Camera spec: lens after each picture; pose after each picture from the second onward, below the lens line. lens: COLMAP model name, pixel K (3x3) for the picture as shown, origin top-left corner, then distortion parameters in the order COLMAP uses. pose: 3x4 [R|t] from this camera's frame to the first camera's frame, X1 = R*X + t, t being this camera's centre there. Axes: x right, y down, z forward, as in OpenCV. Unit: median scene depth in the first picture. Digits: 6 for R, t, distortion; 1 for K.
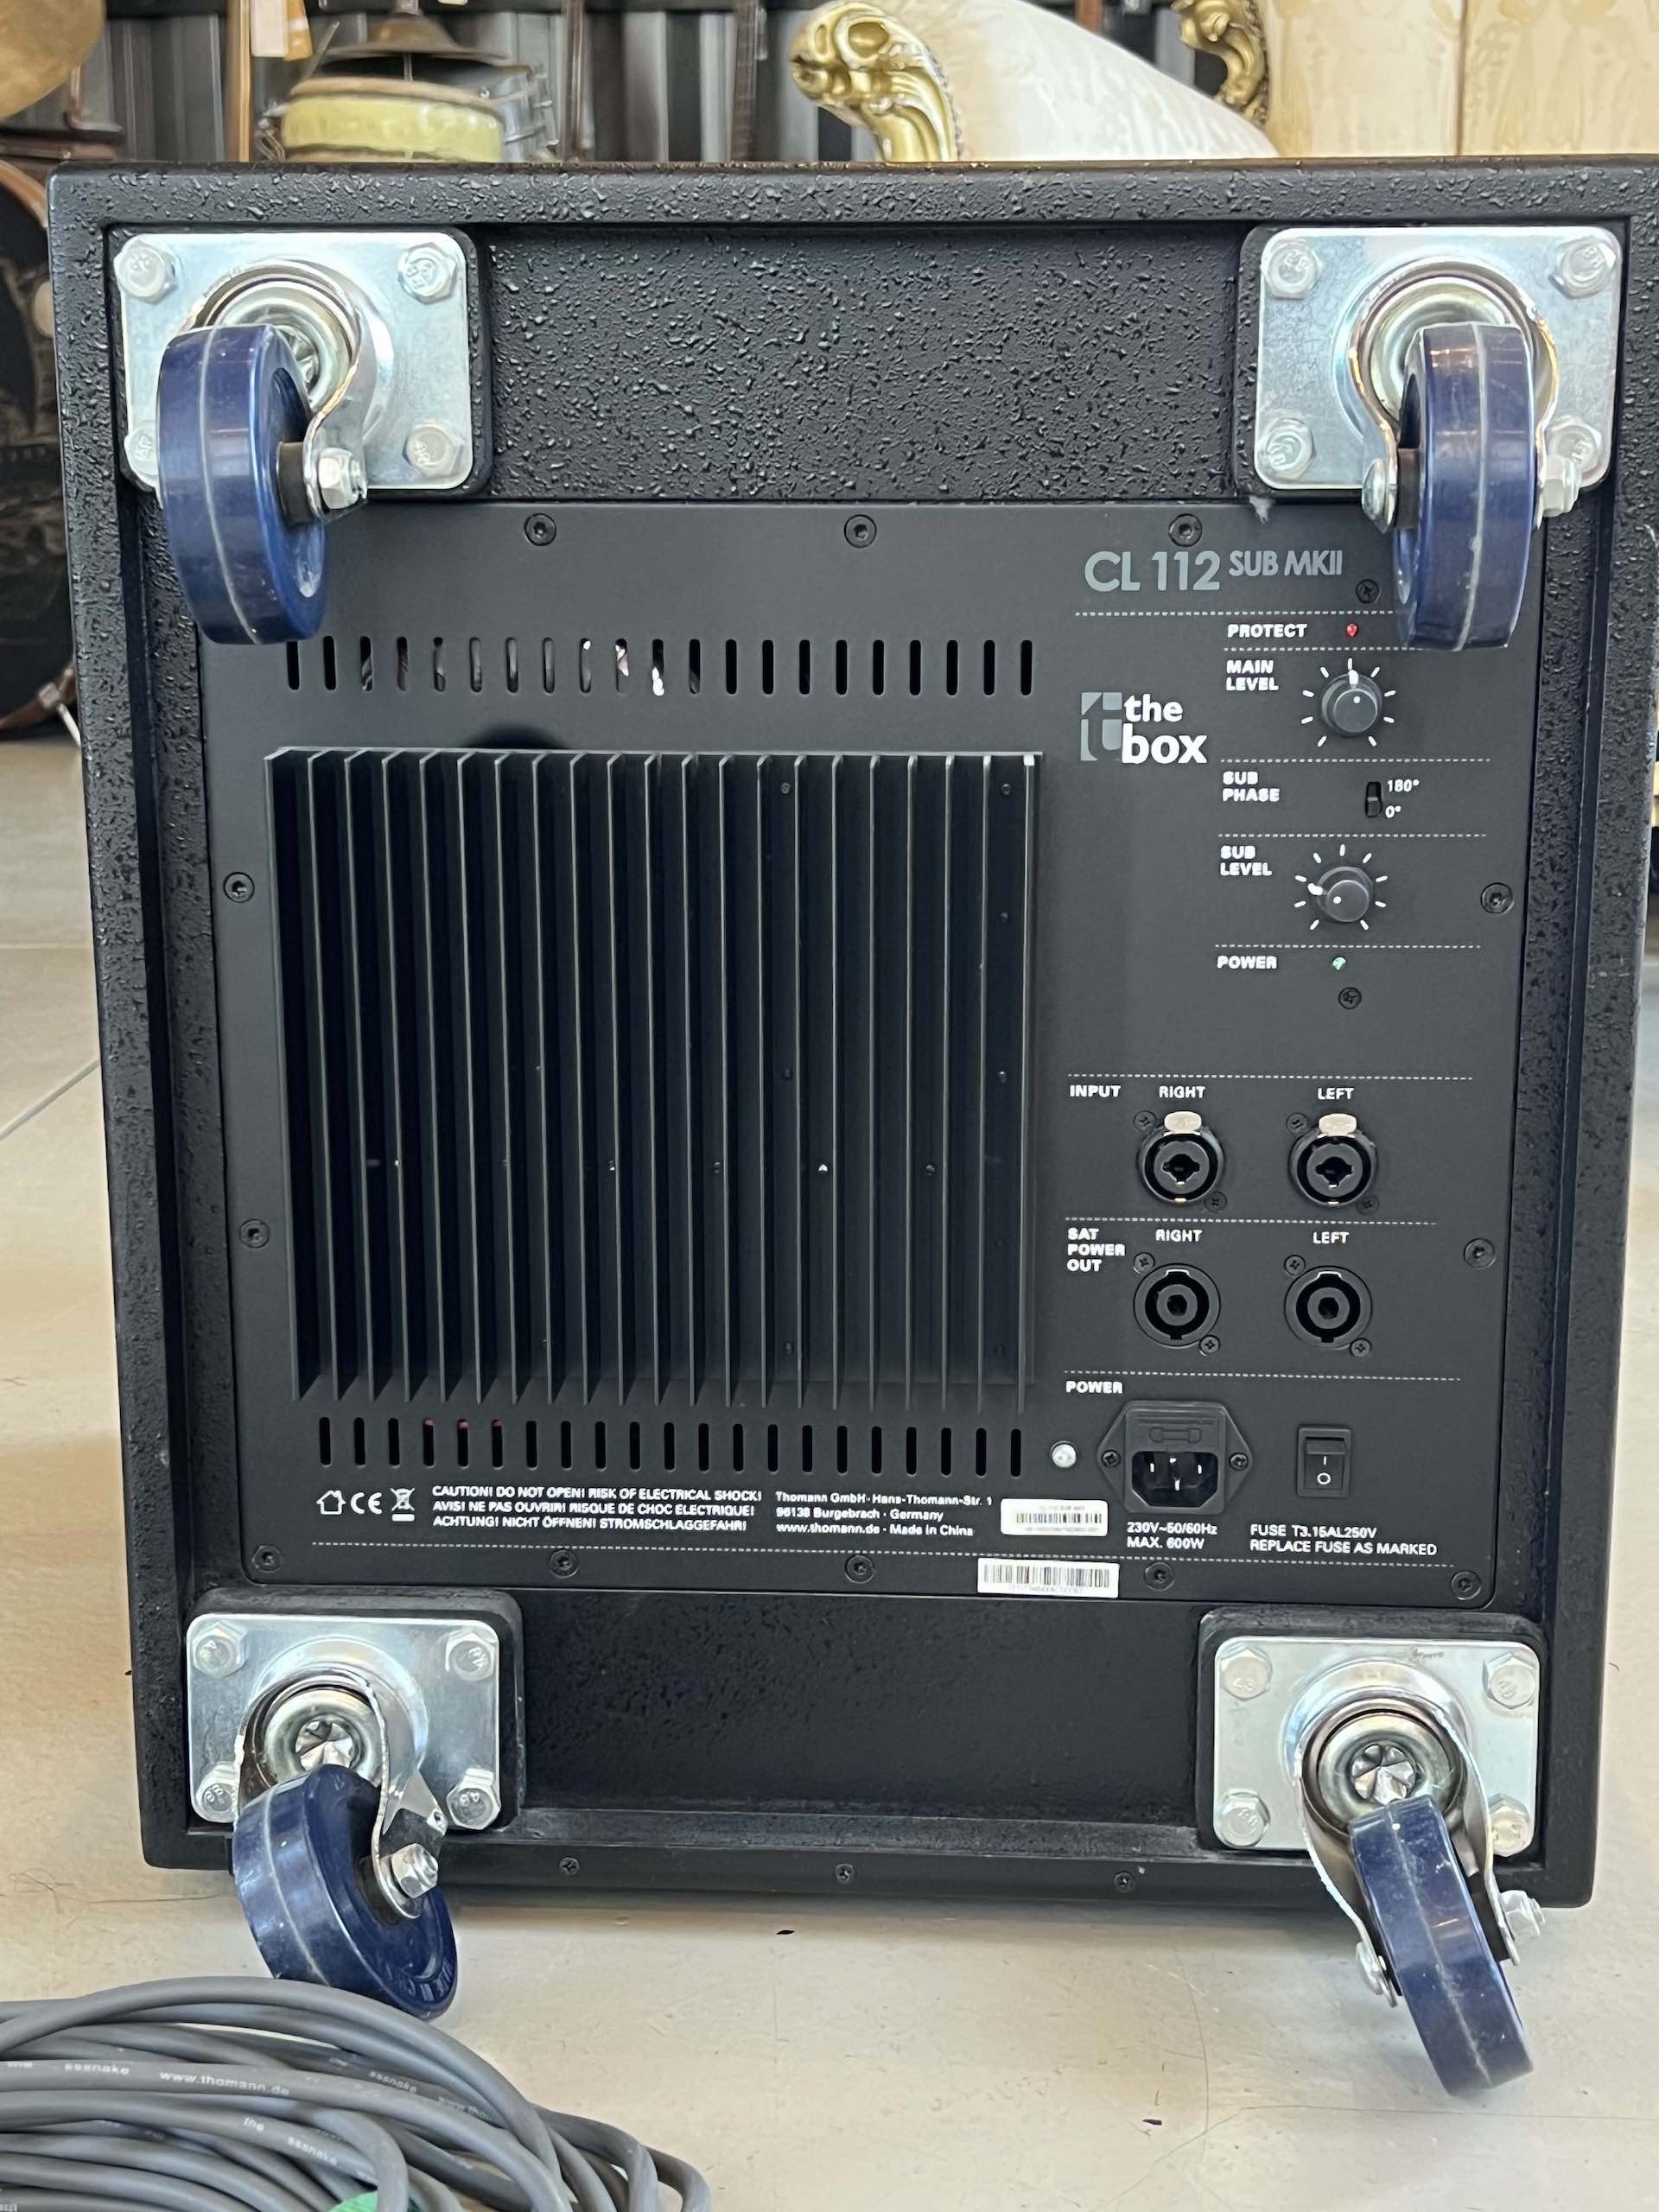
lens RADIAL K [[3163.9, 0, 829.5], [0, 3163.9, 1106.0], [0, 0, 1]] dist [0.227746, -0.972183]
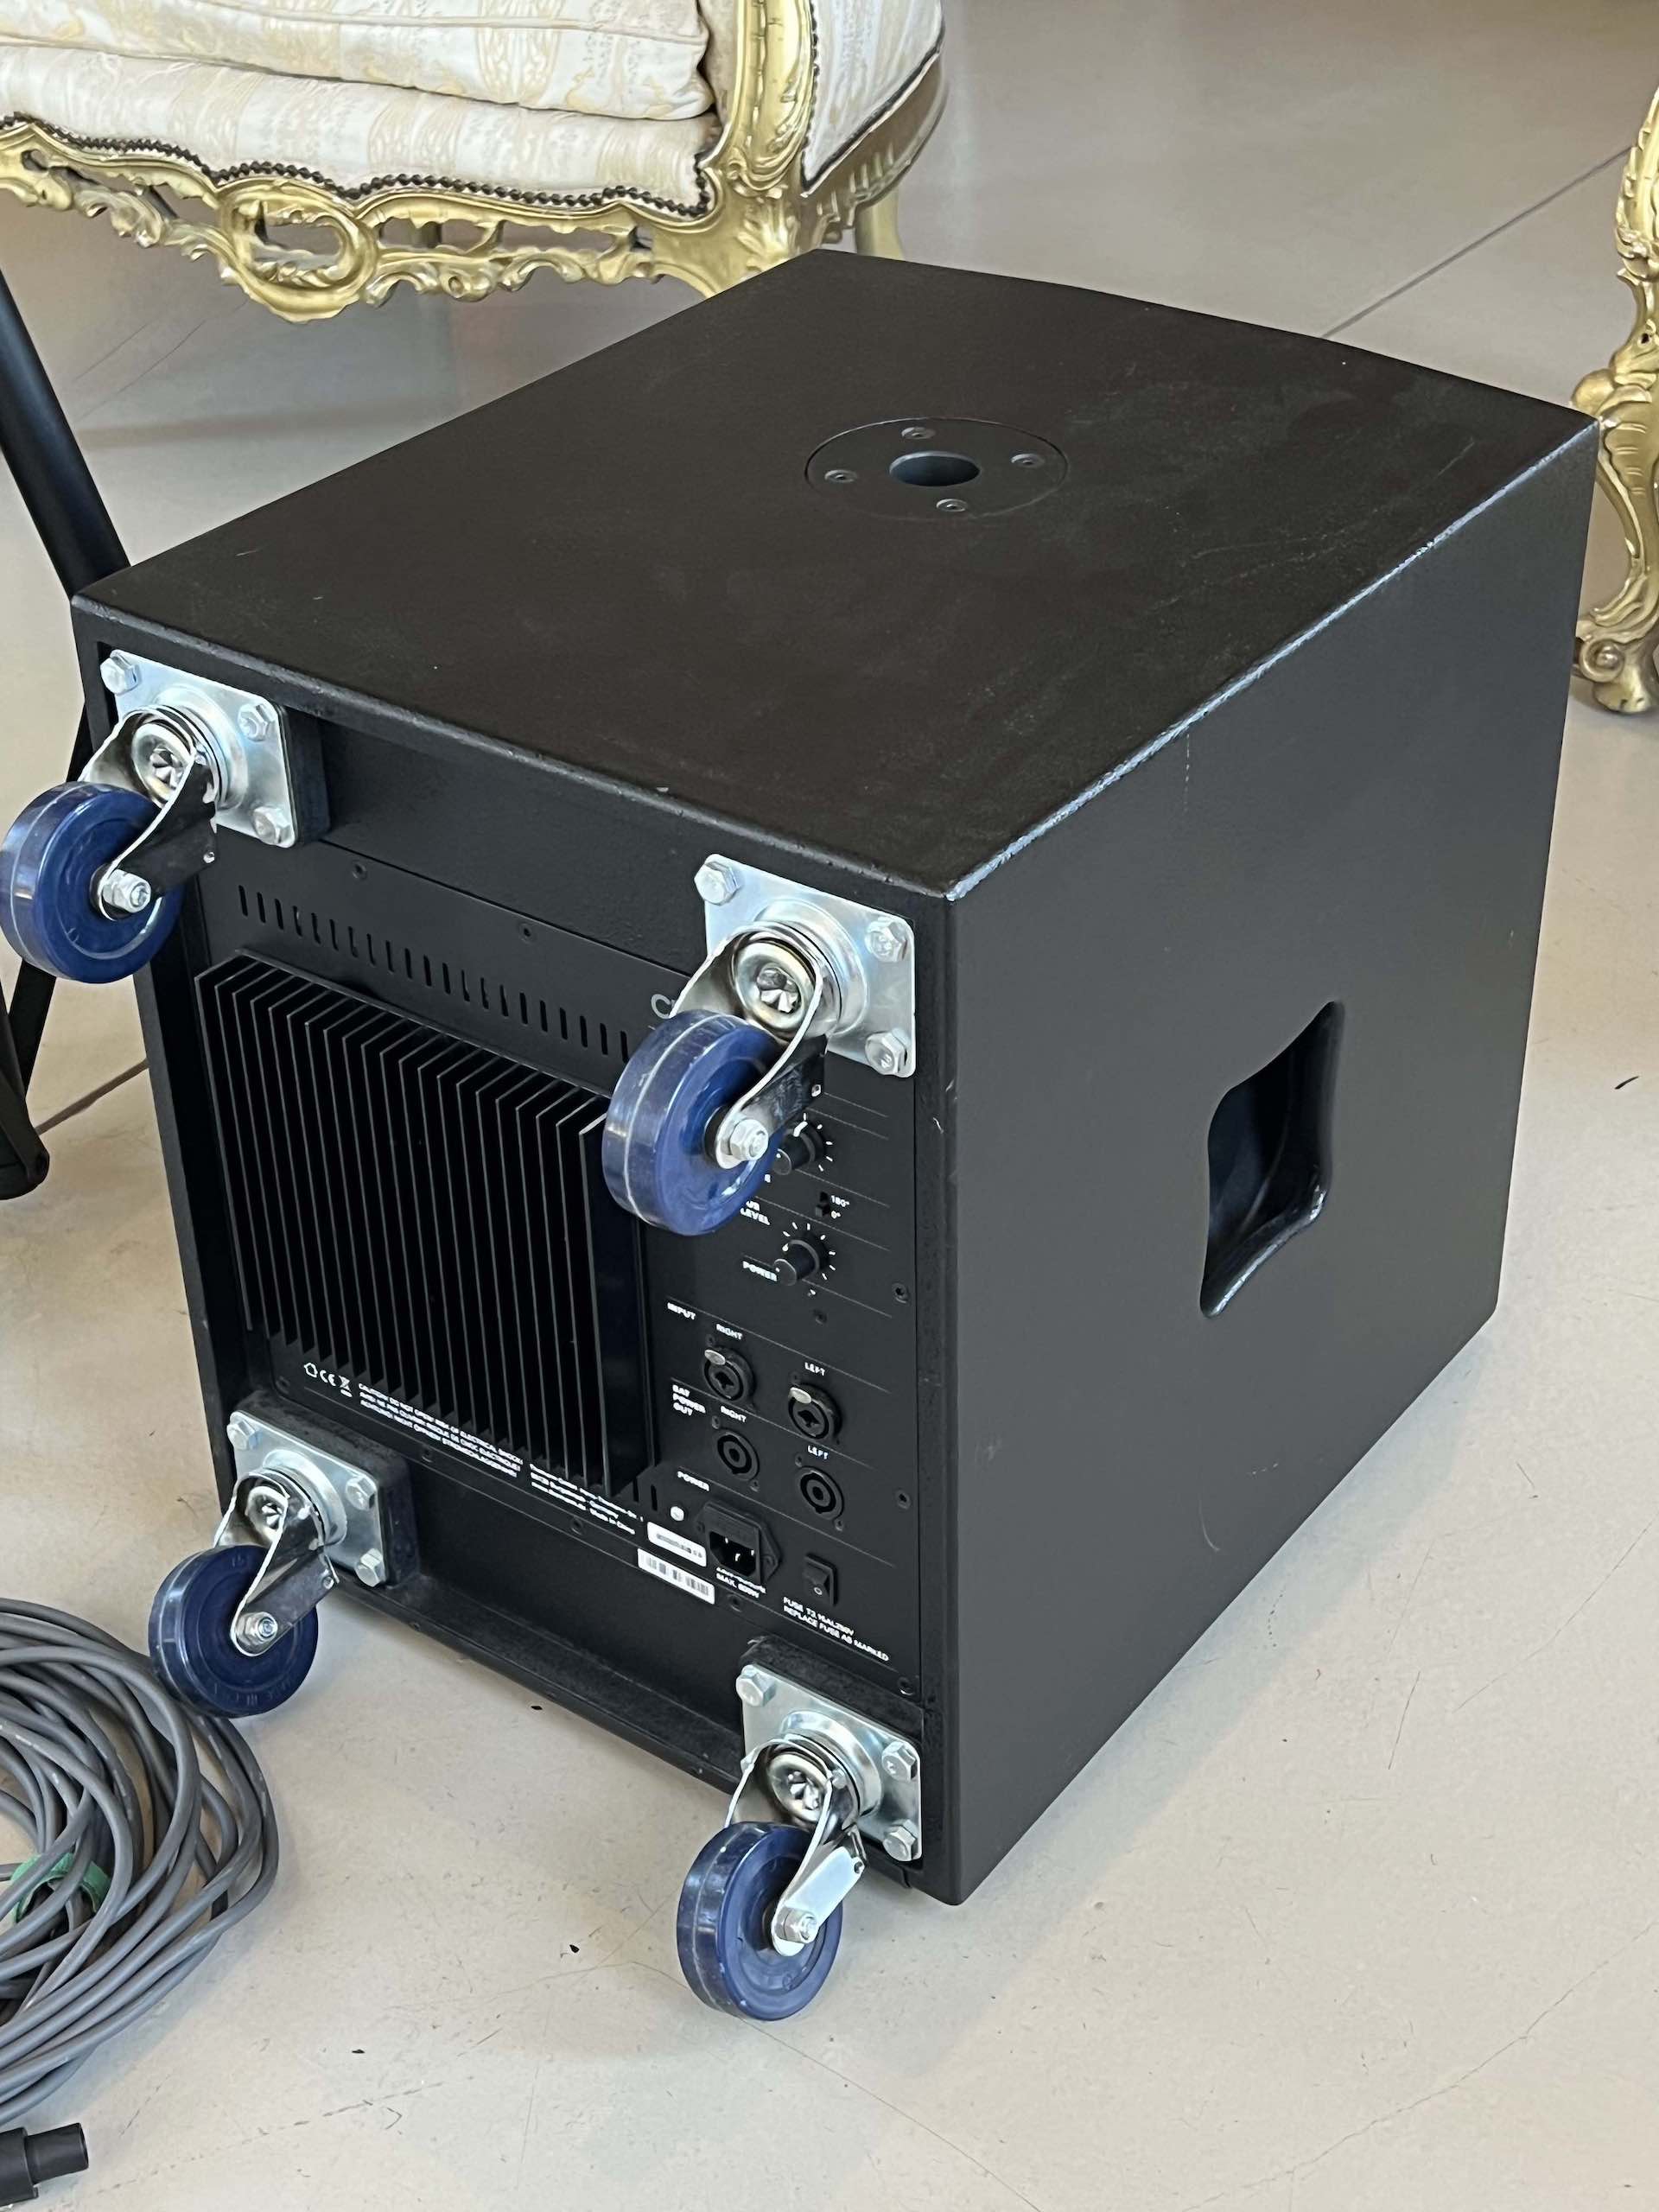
lens RADIAL K [[3163.9, 0, 829.5], [0, 3163.9, 1106.0], [0, 0, 1]] dist [0.227746, -0.972183]
pose [[0.844885, 0.281722, -0.454755, 0.741293], [-0.109883, 0.923361, 0.367873, -0.604851], [0.523541, -0.260840, 0.811090, -0.097190]]
